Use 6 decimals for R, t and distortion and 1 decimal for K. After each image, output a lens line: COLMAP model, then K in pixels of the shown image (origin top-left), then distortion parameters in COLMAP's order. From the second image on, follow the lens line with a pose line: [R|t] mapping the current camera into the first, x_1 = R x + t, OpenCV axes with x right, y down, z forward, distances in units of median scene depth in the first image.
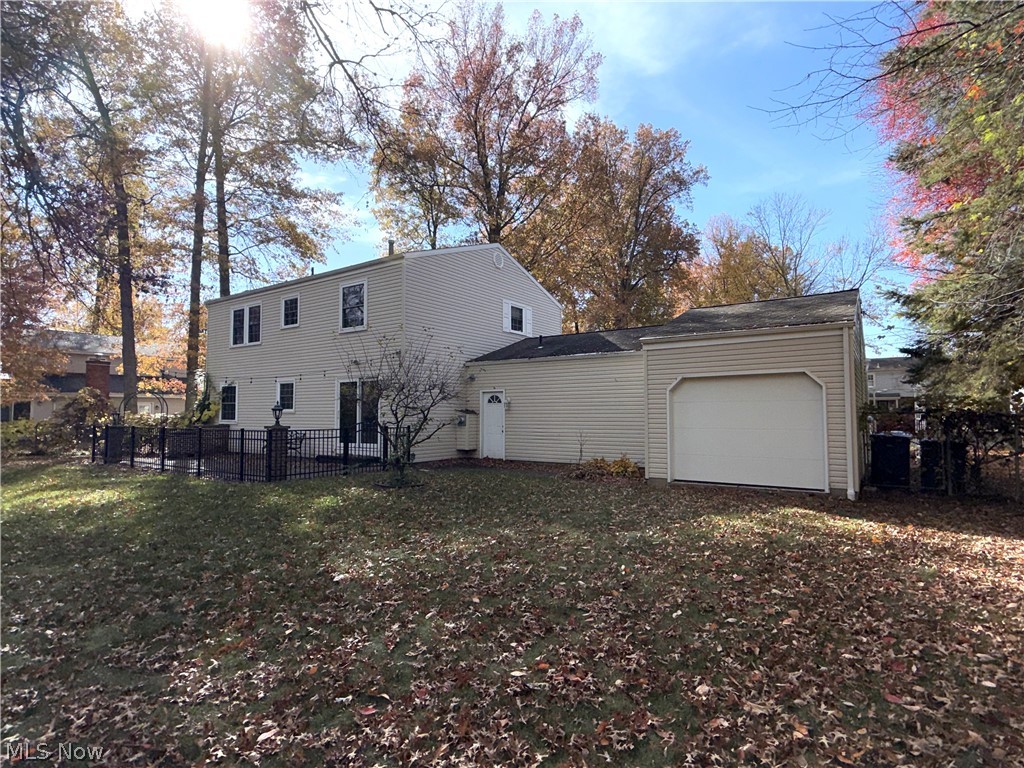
lens RADIAL K [[536.7, 0, 512.0], [0, 536.7, 384.0], [0, 0, 1]] dist [0.003413, -0.000097]
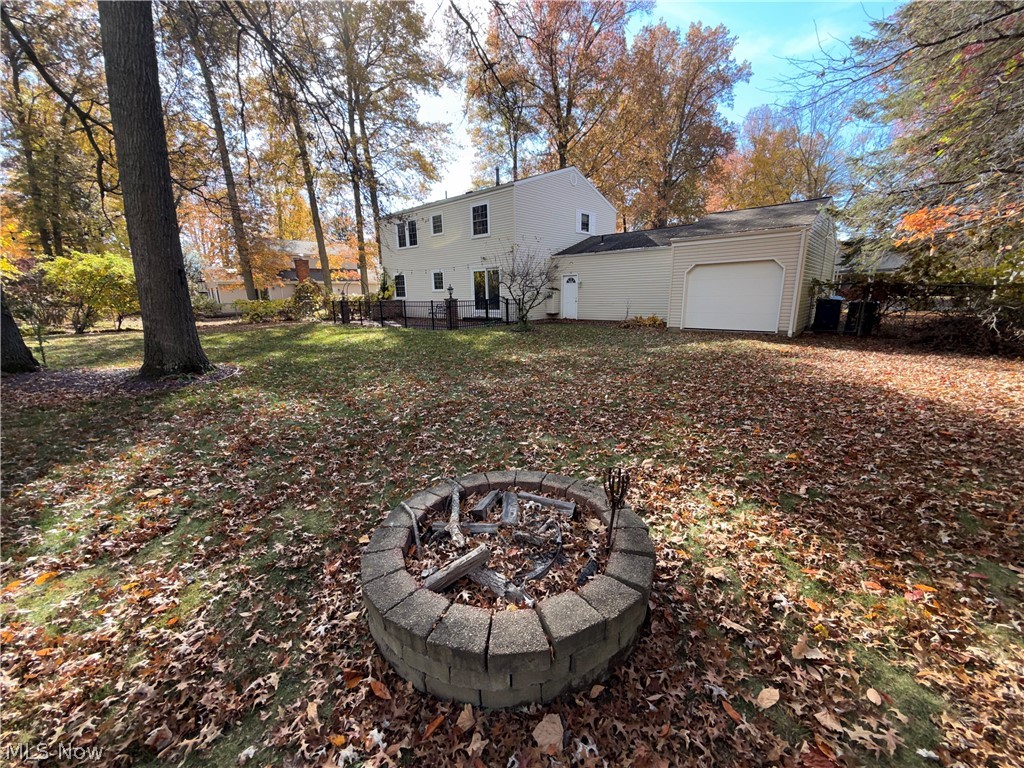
lens RADIAL K [[407.6, 0, 512.0], [0, 407.6, 384.0], [0, 0, 1]] dist [0.000438, -0.000063]
pose [[0.991205, 0.012938, -0.131705, -0.035010], [0.023740, 0.961682, 0.273136, -0.007647], [0.130192, -0.273860, 0.952917, -0.187293]]
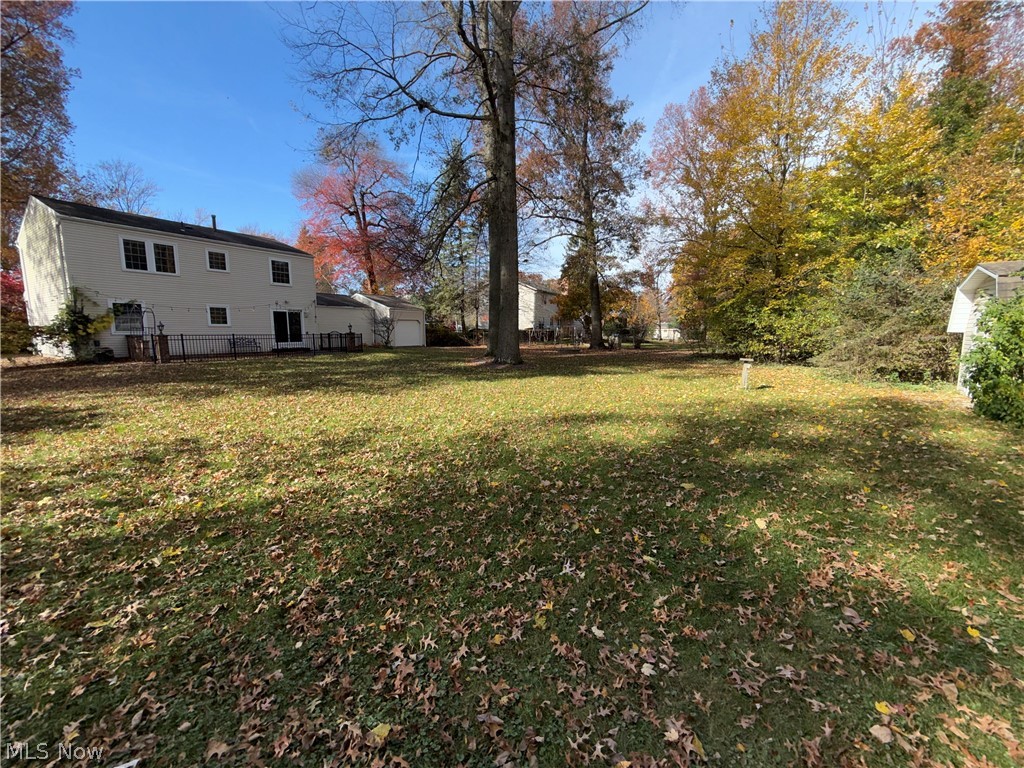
lens RADIAL K [[407.6, 0, 512.0], [0, 407.6, 384.0], [0, 0, 1]] dist [0.000438, -0.000063]
pose [[-0.026442, -0.126541, 0.991609, -1.478234], [-0.054631, 0.990656, 0.124962, 0.022072], [-0.998156, -0.050868, -0.033108, 0.144875]]
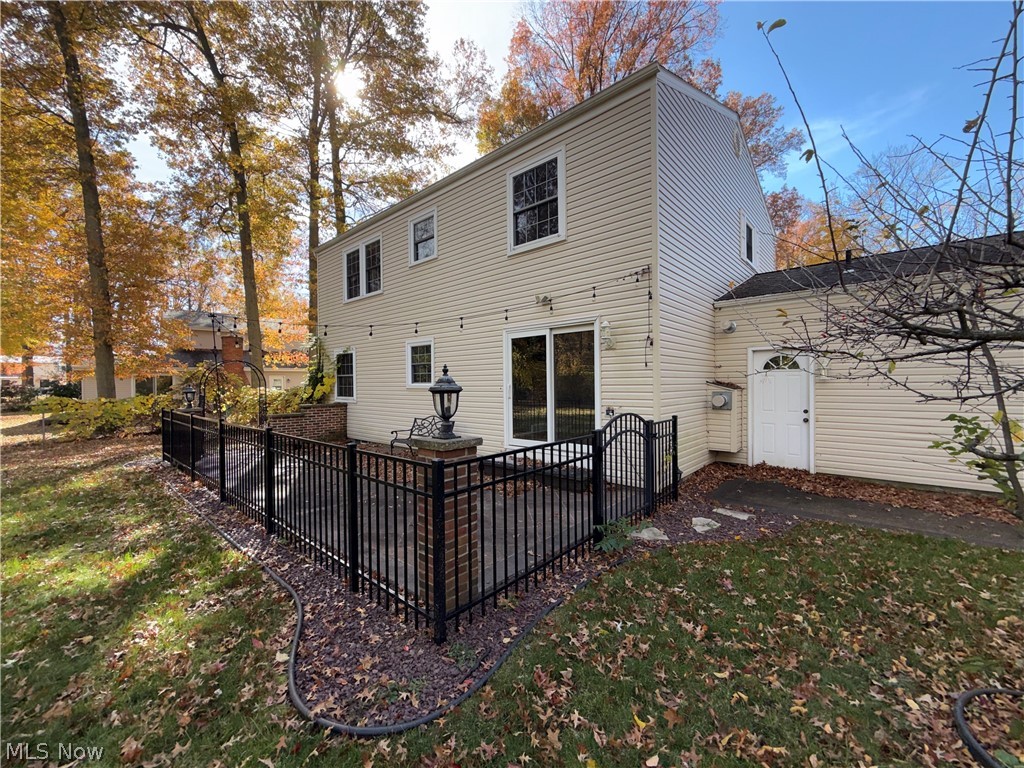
lens RADIAL K [[407.6, 0, 512.0], [0, 407.6, 384.0], [0, 0, 1]] dist [0.000438, -0.000063]
pose [[0.992241, -0.008802, -0.124015, -0.213141], [0.016160, 0.998159, 0.058452, 0.017254], [0.123273, -0.060003, 0.990557, 0.441208]]
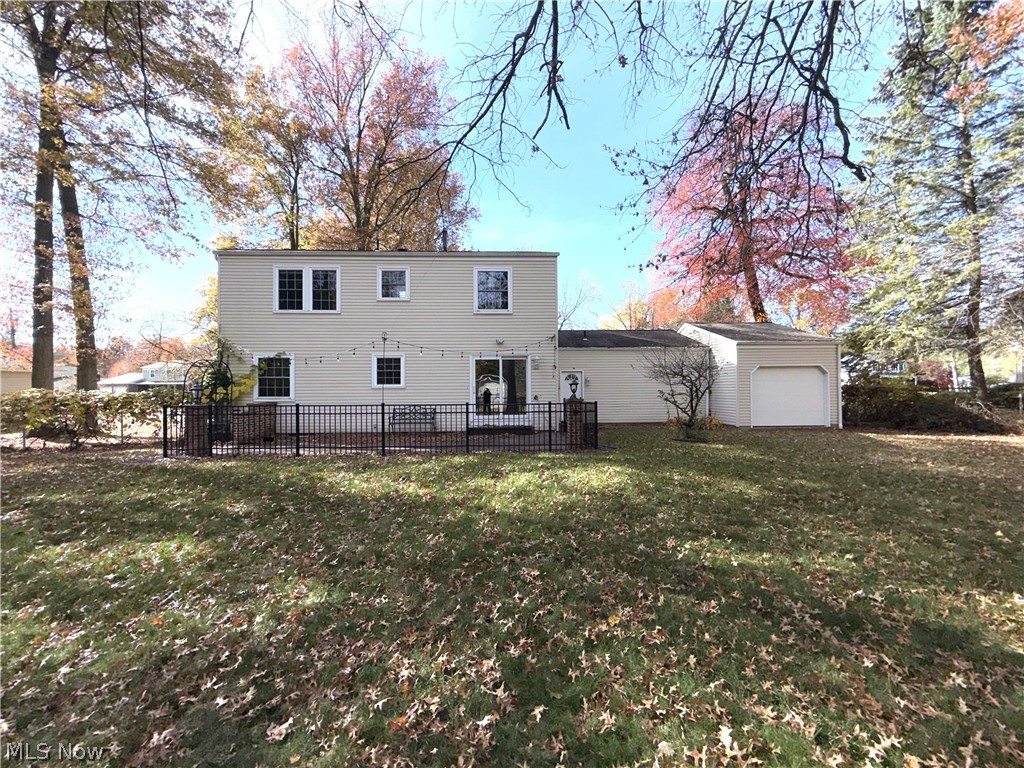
lens RADIAL K [[407.6, 0, 512.0], [0, 407.6, 384.0], [0, 0, 1]] dist [0.000438, -0.000063]
pose [[0.799430, 0.005164, 0.600737, -0.608609], [-0.028167, 0.999186, 0.028893, 0.016384], [-0.600098, -0.040019, 0.798925, 0.241843]]
